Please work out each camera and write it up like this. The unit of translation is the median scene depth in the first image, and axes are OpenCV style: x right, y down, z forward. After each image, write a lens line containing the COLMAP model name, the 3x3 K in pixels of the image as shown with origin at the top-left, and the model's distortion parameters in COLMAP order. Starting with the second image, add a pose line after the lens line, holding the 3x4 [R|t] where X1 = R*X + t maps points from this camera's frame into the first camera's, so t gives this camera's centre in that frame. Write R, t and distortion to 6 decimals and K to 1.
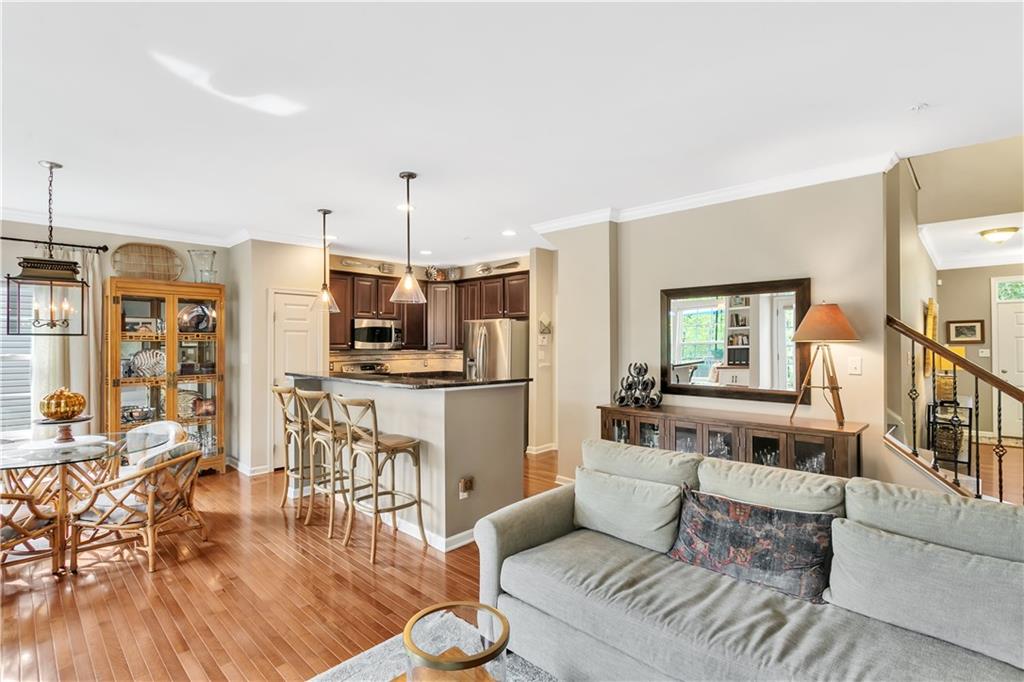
lens RADIAL K [[495.2, 0, 512.0], [0, 495.2, 341.0], [0, 0, 1]] dist [-0.000132, 0.002207]
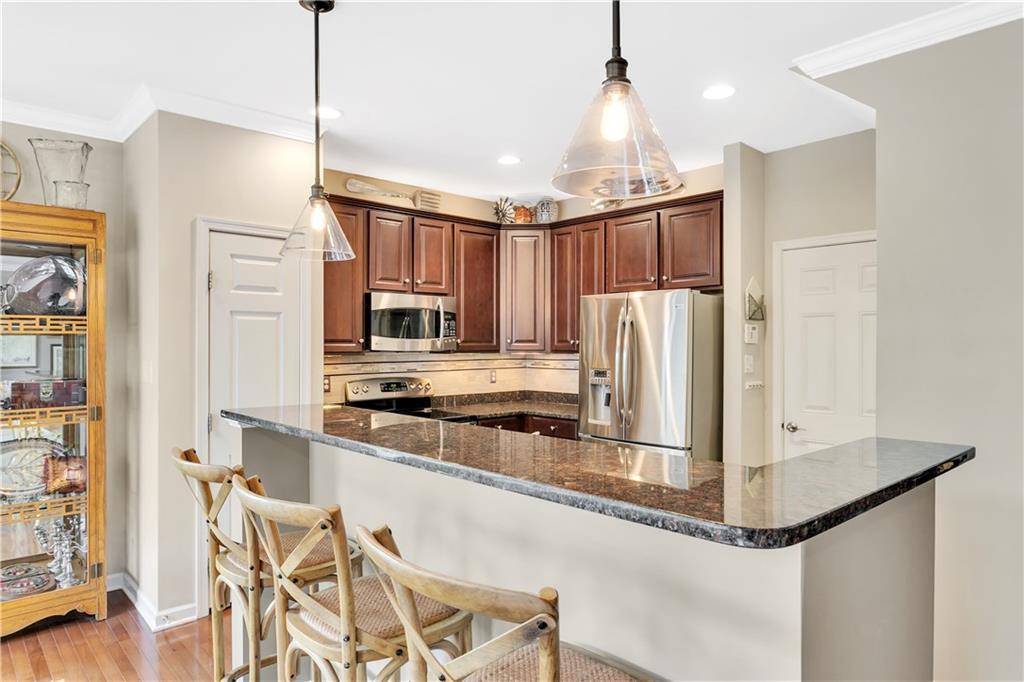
lens RADIAL K [[640.4, 0, 512.0], [0, 640.4, 341.0], [0, 0, 1]] dist [-0.006000, -0.000674]
pose [[0.998494, 0.000244, -0.054860, -0.138433], [-0.000109, 0.999997, 0.002465, 0.004146], [0.054861, -0.002456, 0.998491, 0.353603]]
